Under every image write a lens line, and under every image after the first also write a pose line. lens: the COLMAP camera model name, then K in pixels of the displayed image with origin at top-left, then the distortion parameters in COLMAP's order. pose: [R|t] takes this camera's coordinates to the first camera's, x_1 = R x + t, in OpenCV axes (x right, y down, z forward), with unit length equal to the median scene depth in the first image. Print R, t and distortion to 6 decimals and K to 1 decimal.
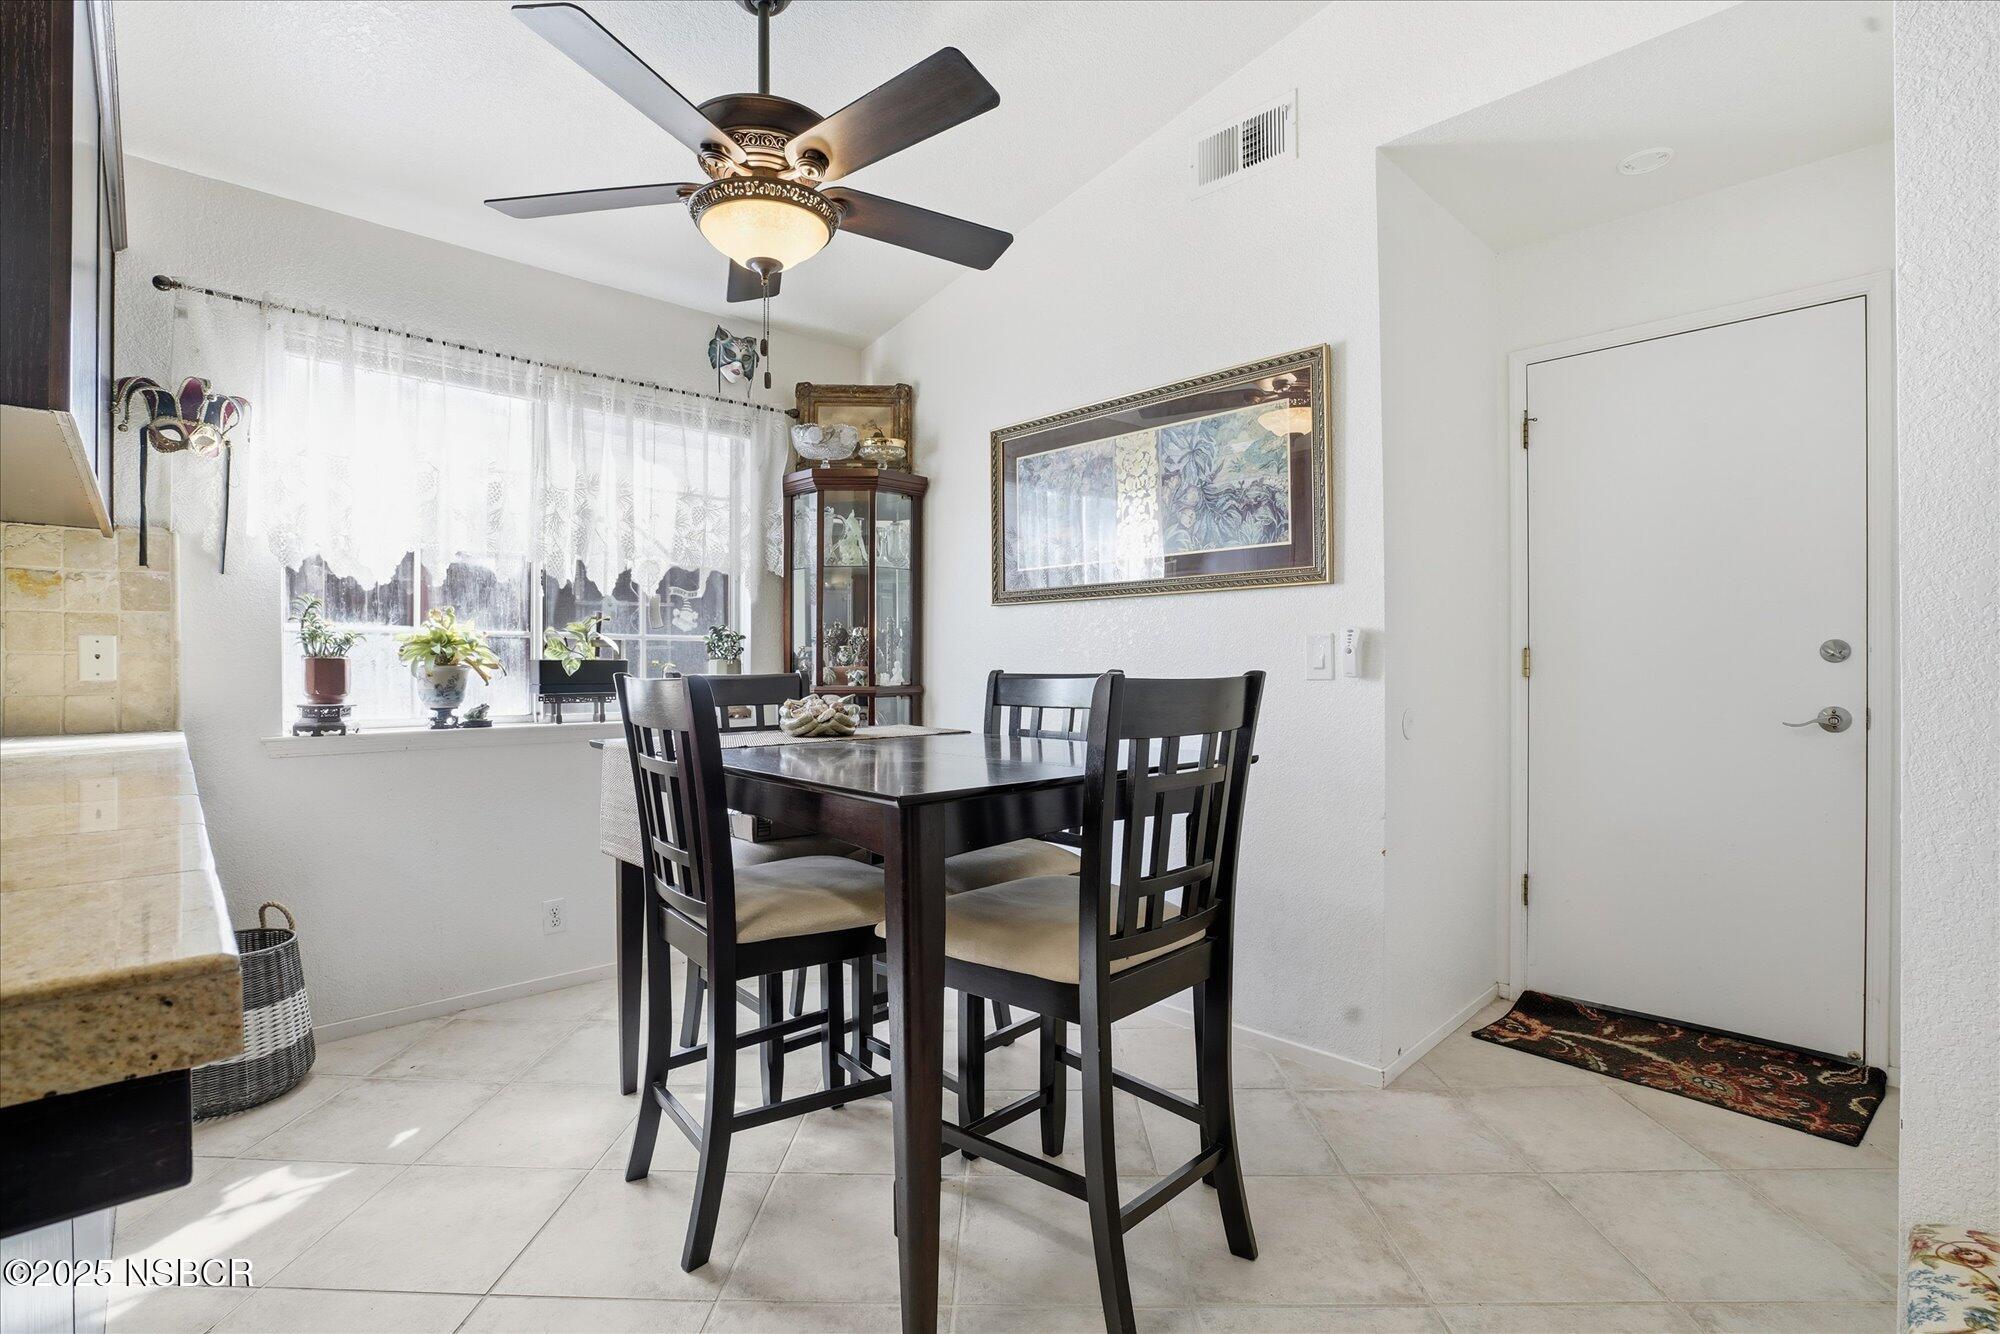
lens RADIAL K [[924.7, 0, 993.7], [0, 924.7, 673.1], [0, 0, 1]] dist [-0.062445, 0.027647]
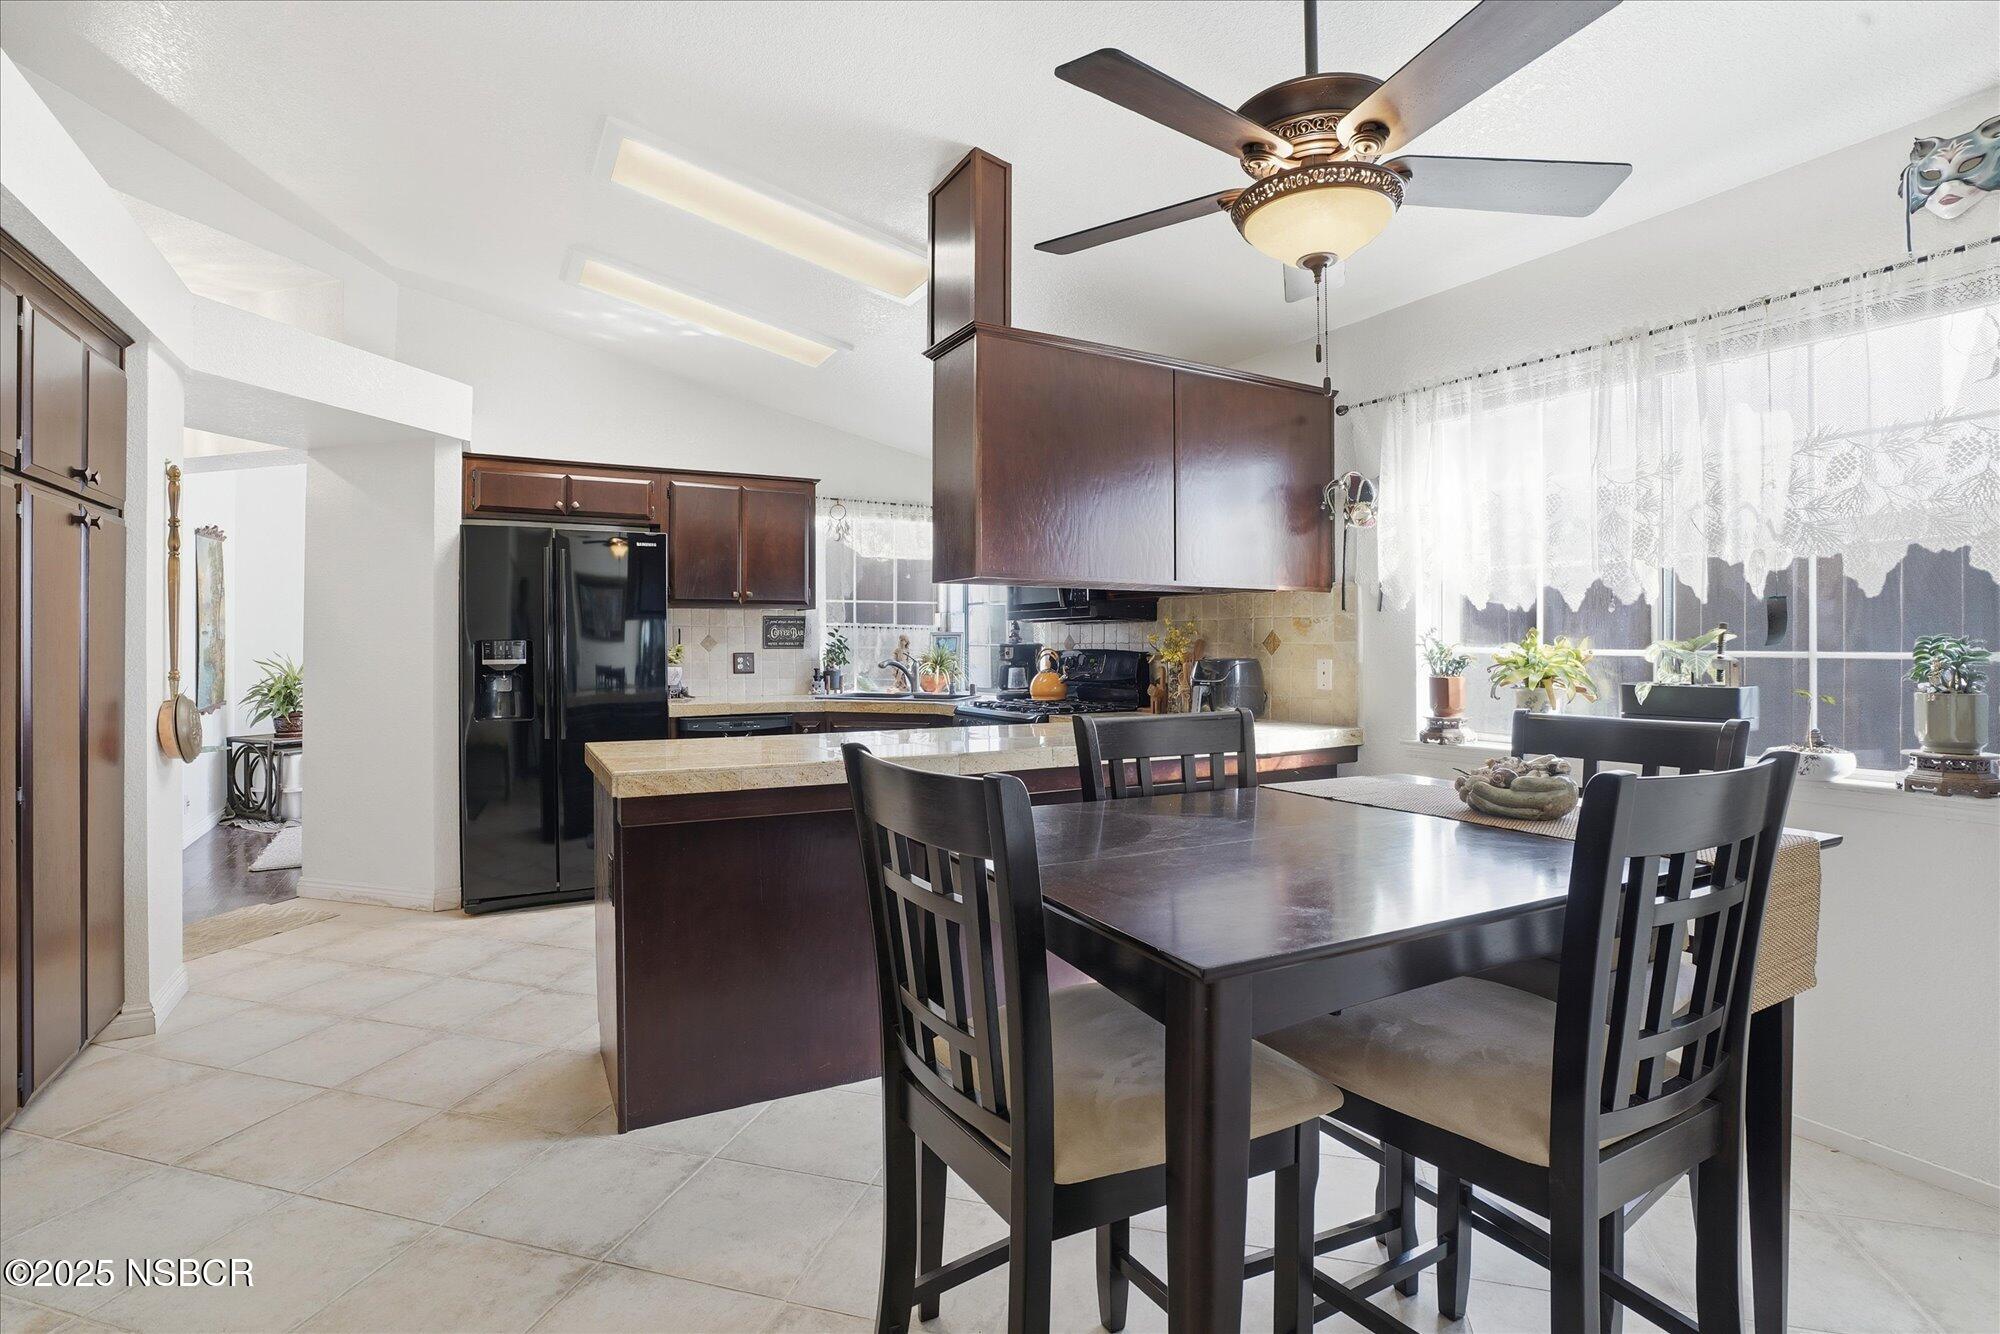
lens RADIAL K [[957.0, 0, 1010.8], [0, 957.0, 650.3], [0, 0, 1]] dist [-0.069804, 0.032086]
pose [[-0.239386, 0.008691, -0.970885, 0.569324], [-0.002541, 0.999951, 0.009578, -0.061008], [0.970921, 0.004760, -0.239353, 0.742474]]
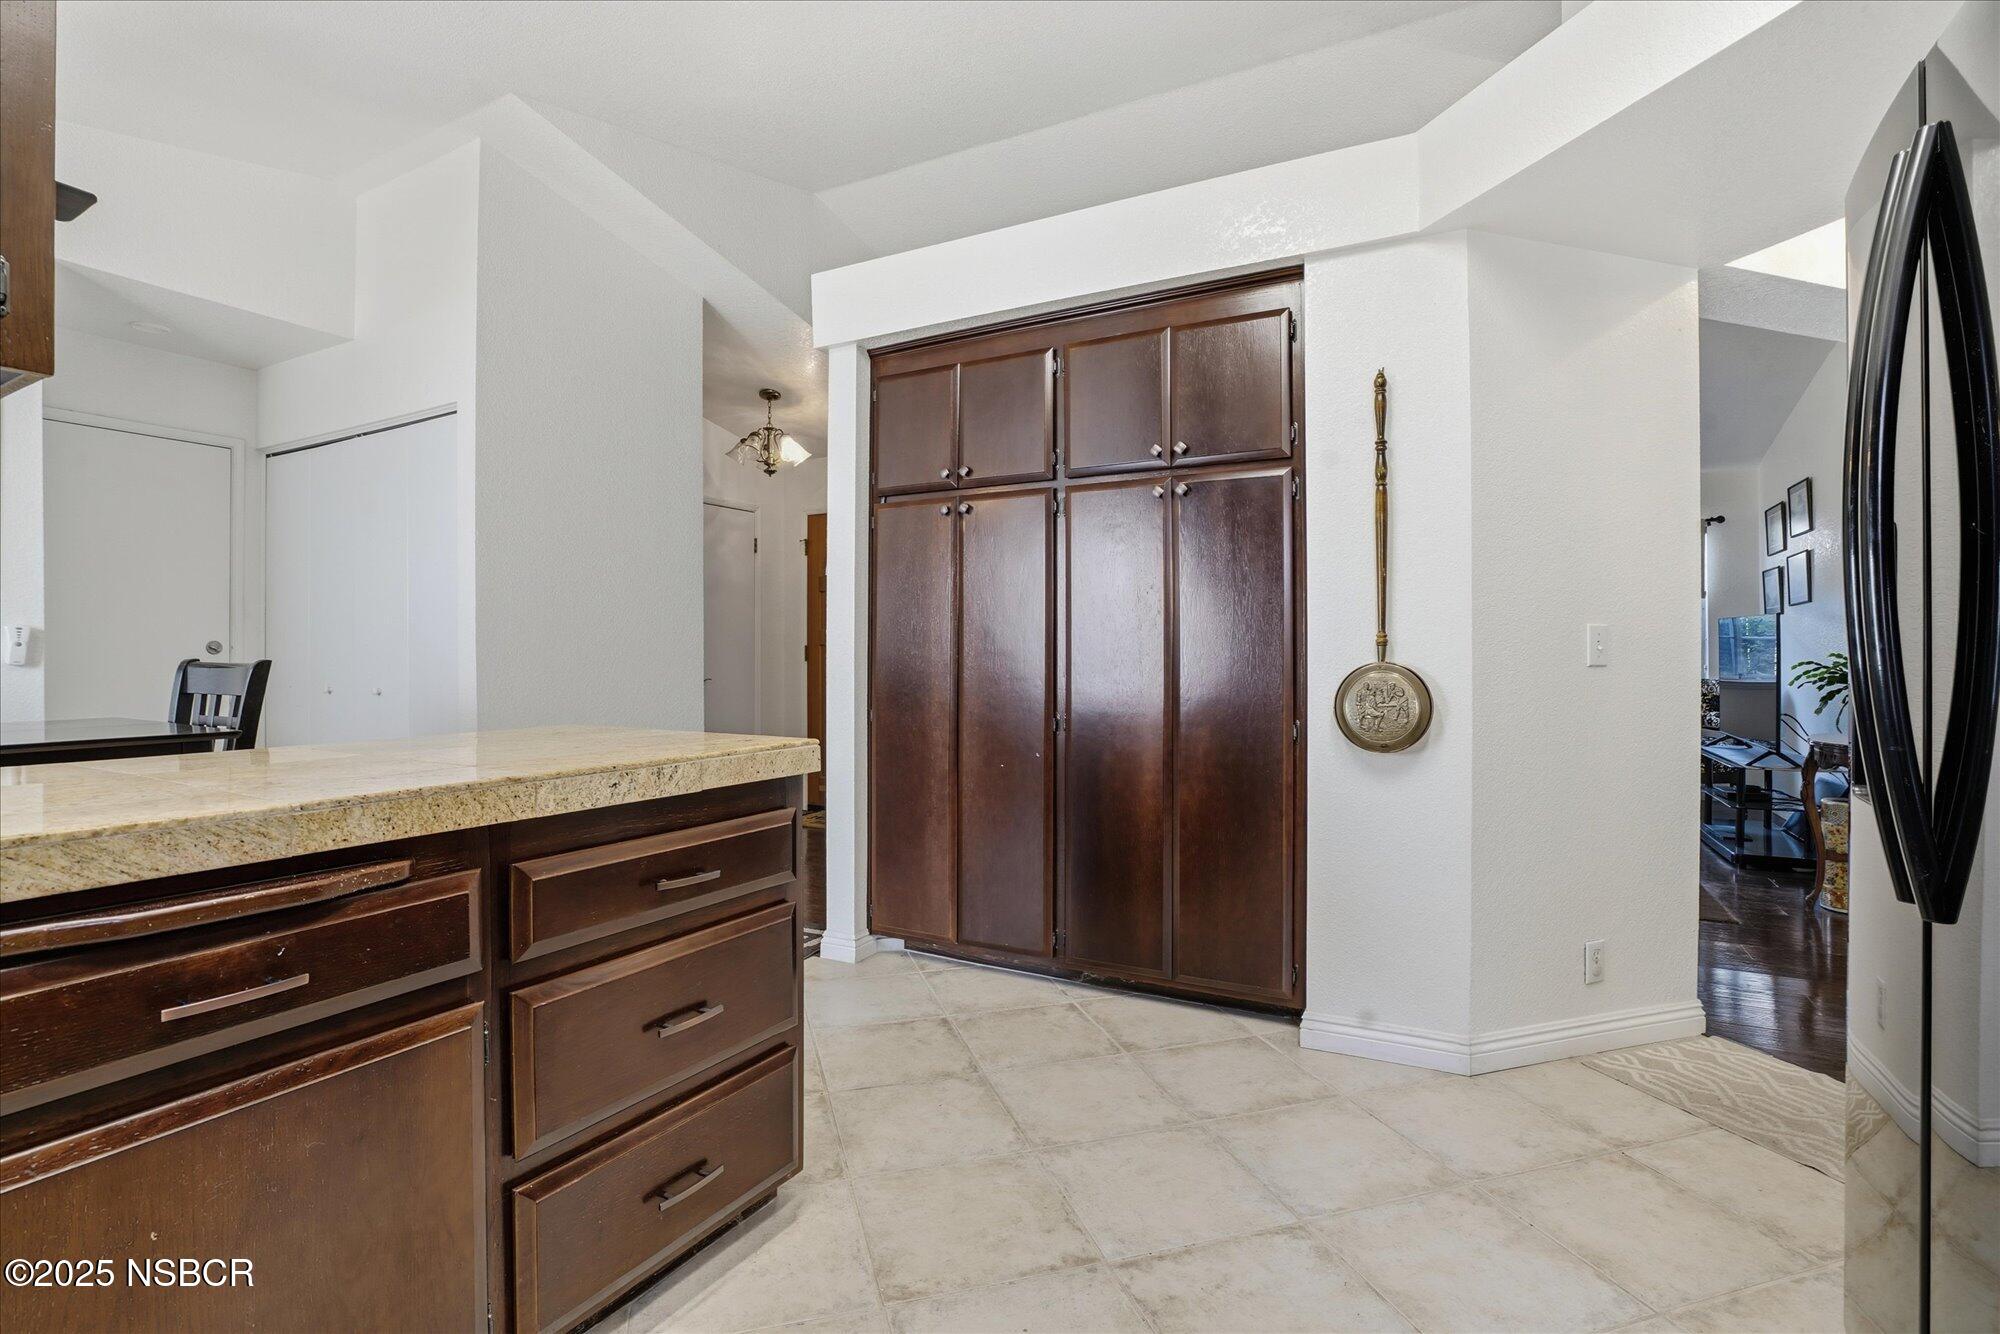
lens RADIAL K [[924.7, 0, 993.7], [0, 924.7, 673.1], [0, 0, 1]] dist [-0.062445, 0.027647]
pose [[-0.299811, -0.011004, 0.953935, -1.047812], [0.002537, 0.999921, 0.012332, 0.005762], [-0.953995, 0.006118, -0.299759, 0.079593]]
